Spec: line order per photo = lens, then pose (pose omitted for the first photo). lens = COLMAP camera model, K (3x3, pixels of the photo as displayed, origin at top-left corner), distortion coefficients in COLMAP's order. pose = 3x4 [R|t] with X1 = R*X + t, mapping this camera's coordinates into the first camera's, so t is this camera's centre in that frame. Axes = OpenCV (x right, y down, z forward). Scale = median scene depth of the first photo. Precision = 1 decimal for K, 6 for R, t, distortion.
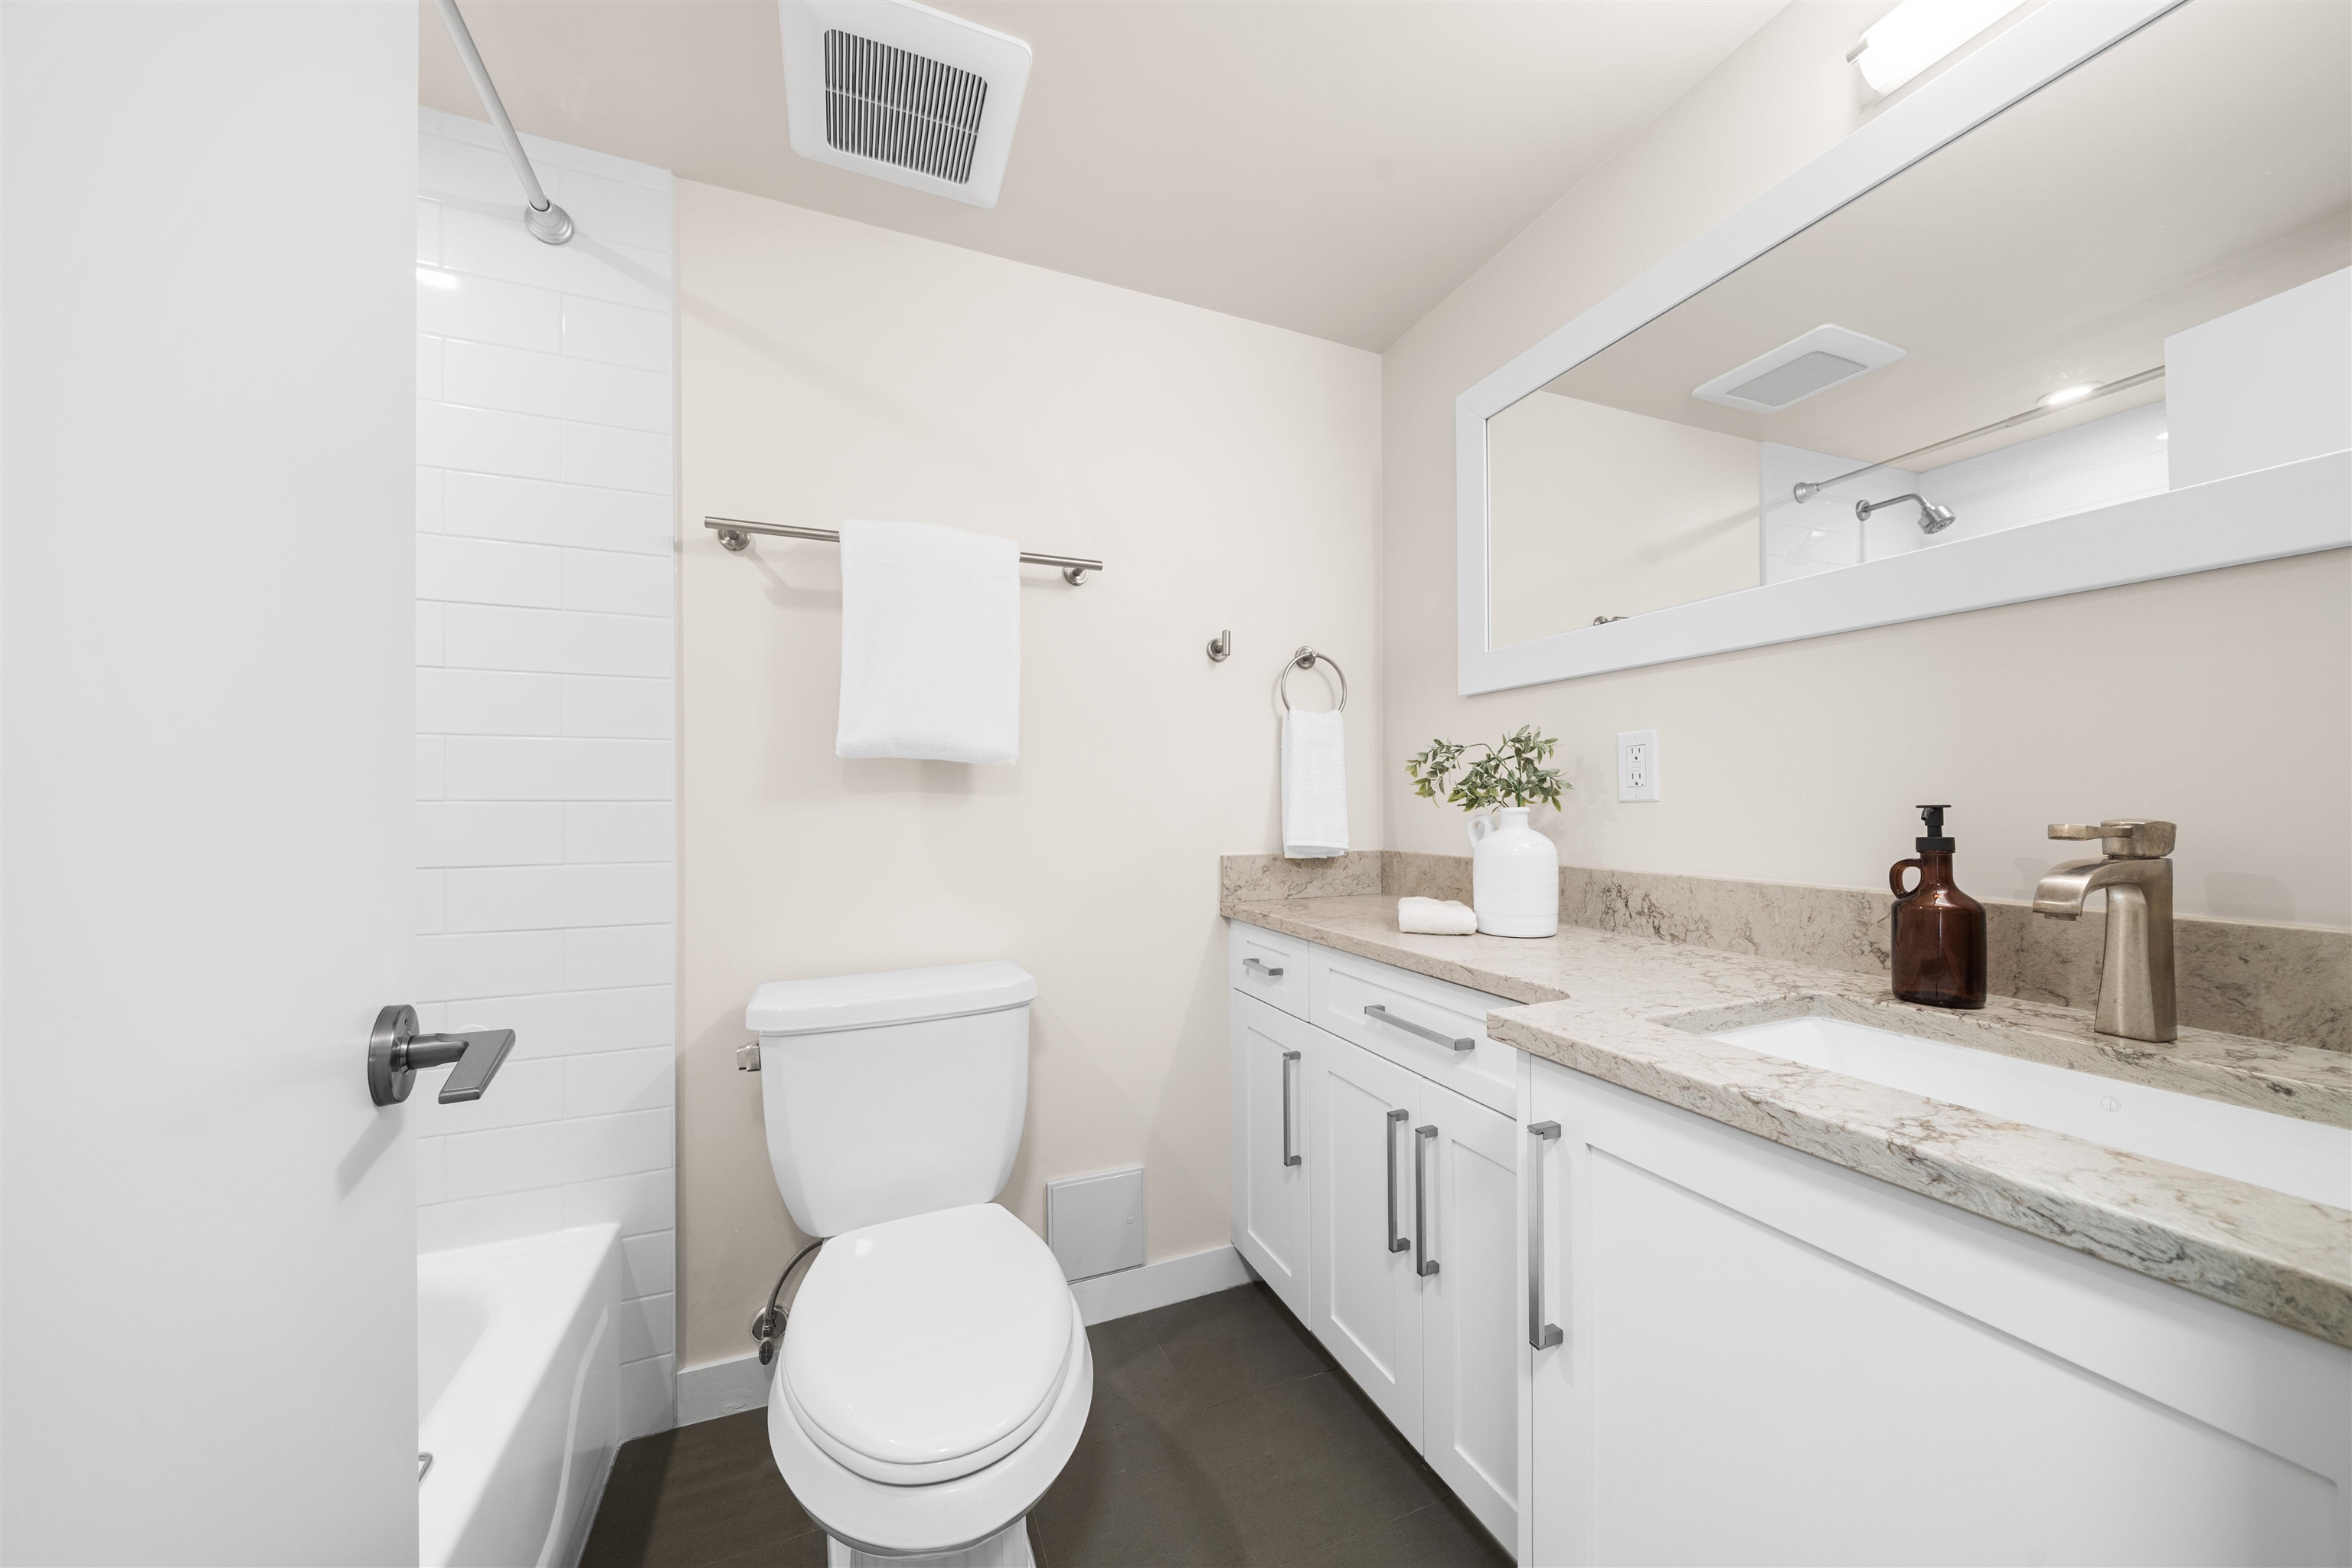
lens RADIAL K [[810.4, 0, 1167.9], [0, 810.4, 800.2], [0, 0, 1]] dist [-0.001936, -0.000110]
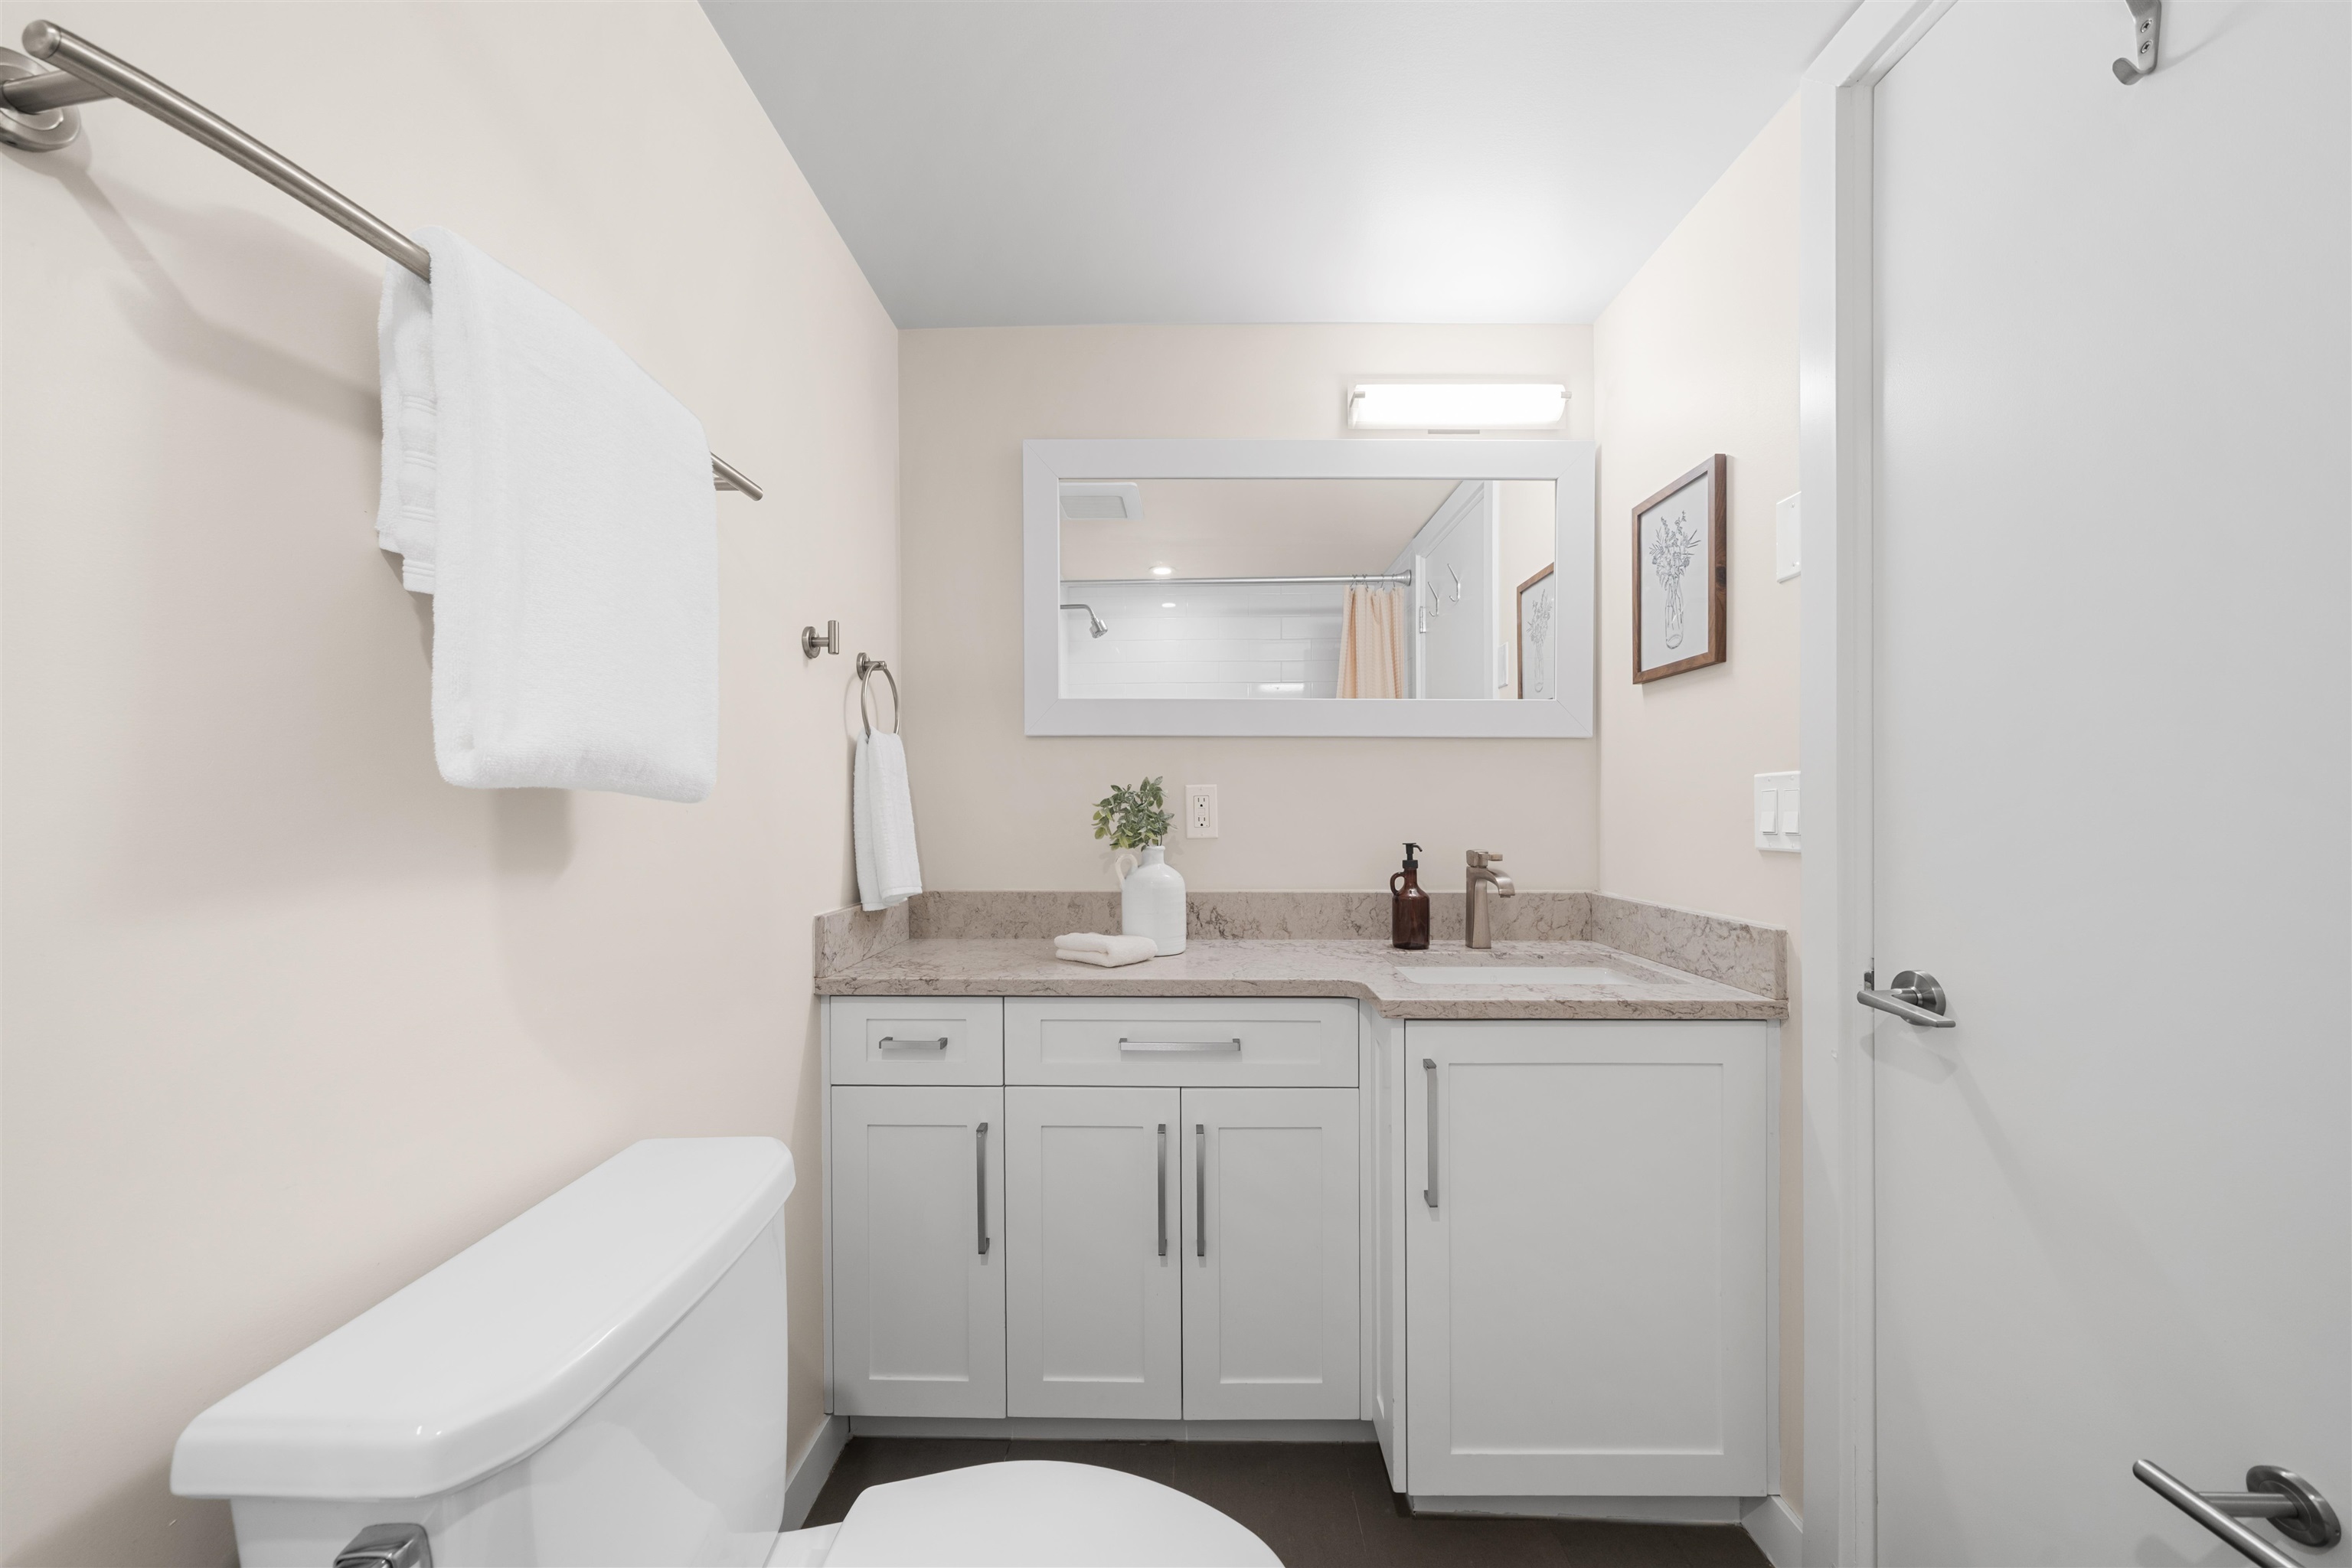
lens RADIAL K [[862.7, 0, 1180.9], [0, 862.7, 813.0], [0, 0, 1]] dist [-0.001277, -0.000078]
pose [[0.381477, -0.003504, 0.924372, -0.783345], [-0.005268, 0.999968, 0.005965, -0.051909], [-0.924363, -0.007145, 0.381447, 0.512556]]
